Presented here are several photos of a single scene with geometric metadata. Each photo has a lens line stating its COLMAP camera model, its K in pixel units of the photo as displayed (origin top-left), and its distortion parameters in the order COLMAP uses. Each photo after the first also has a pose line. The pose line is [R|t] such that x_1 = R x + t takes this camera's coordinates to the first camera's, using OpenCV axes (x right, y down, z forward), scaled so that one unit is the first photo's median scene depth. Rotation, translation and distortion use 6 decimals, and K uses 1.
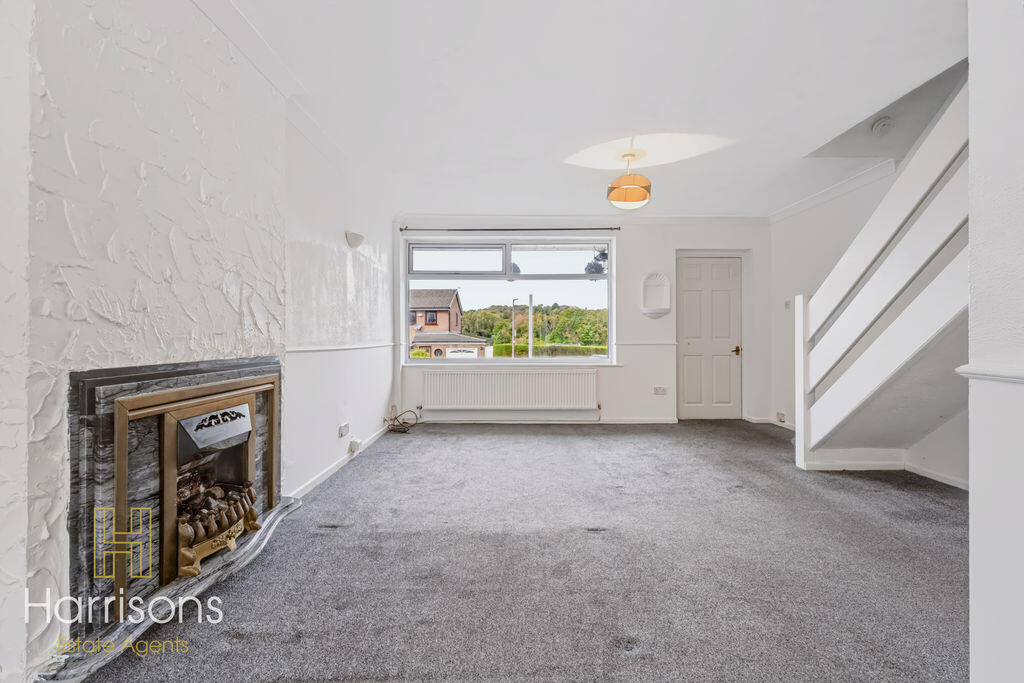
lens RADIAL K [[427.6, 0, 509.1], [0, 427.6, 340.4], [0, 0, 1]] dist [0.010951, -0.010818]
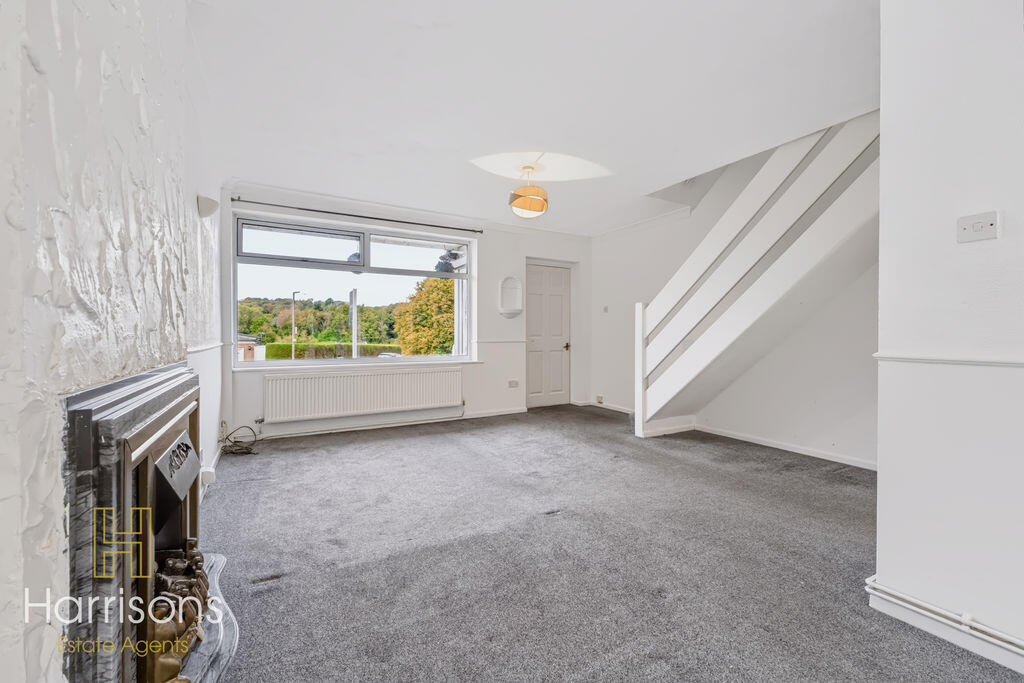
lens RADIAL K [[424.2, 0, 515.2], [0, 424.2, 342.0], [0, 0, 1]] dist [0.011437, -0.009945]
pose [[0.869019, -0.007487, 0.494723, -0.276168], [0.003208, 0.999950, 0.009497, -0.000706], [-0.494769, -0.006666, 0.868999, 0.075939]]
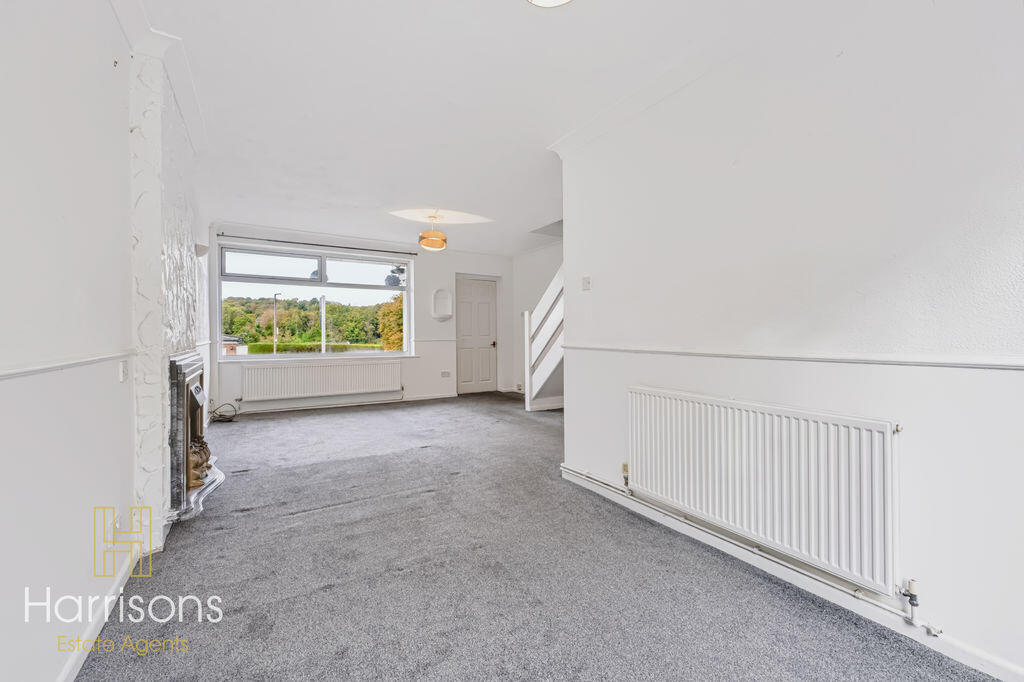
lens RADIAL K [[424.2, 0, 515.2], [0, 424.2, 341.5], [0, 0, 1]] dist [0.011437, -0.009945]
pose [[0.854122, -0.008361, 0.520005, -0.253057], [0.004591, 0.999953, 0.008537, 0.002788], [-0.520052, -0.004904, 0.854120, -0.436246]]
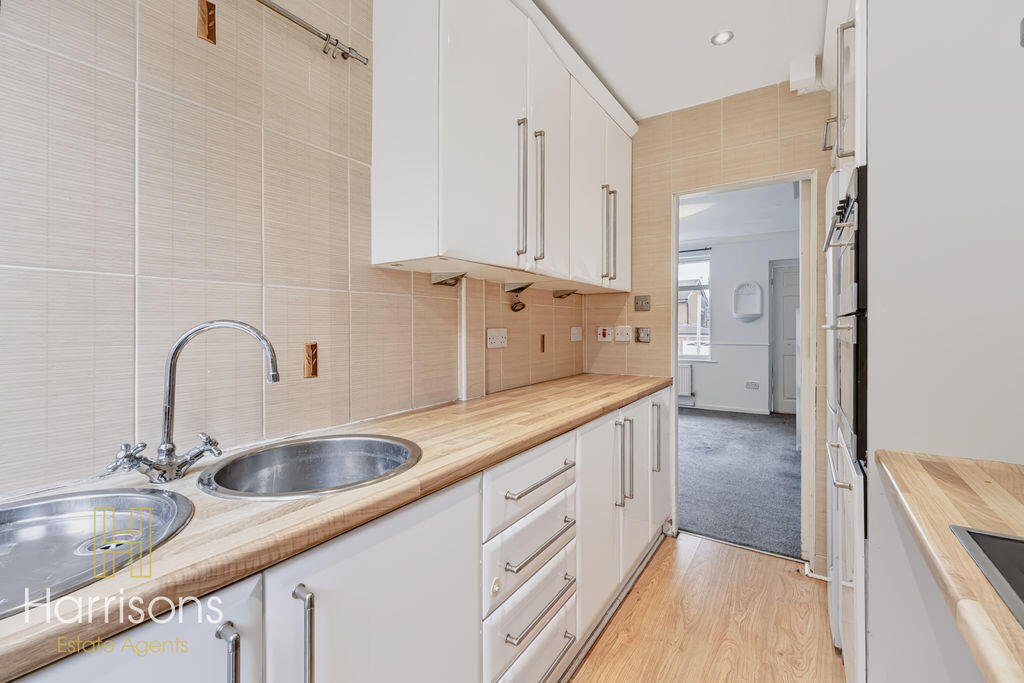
lens RADIAL K [[424.2, 0, 515.2], [0, 424.2, 342.0], [0, 0, 1]] dist [0.011437, -0.009945]
pose [[0.823616, 0.014566, -0.566961, 0.716815], [0.000639, 0.999646, 0.026610, -0.044108], [0.567148, -0.022279, 0.823314, -0.448686]]
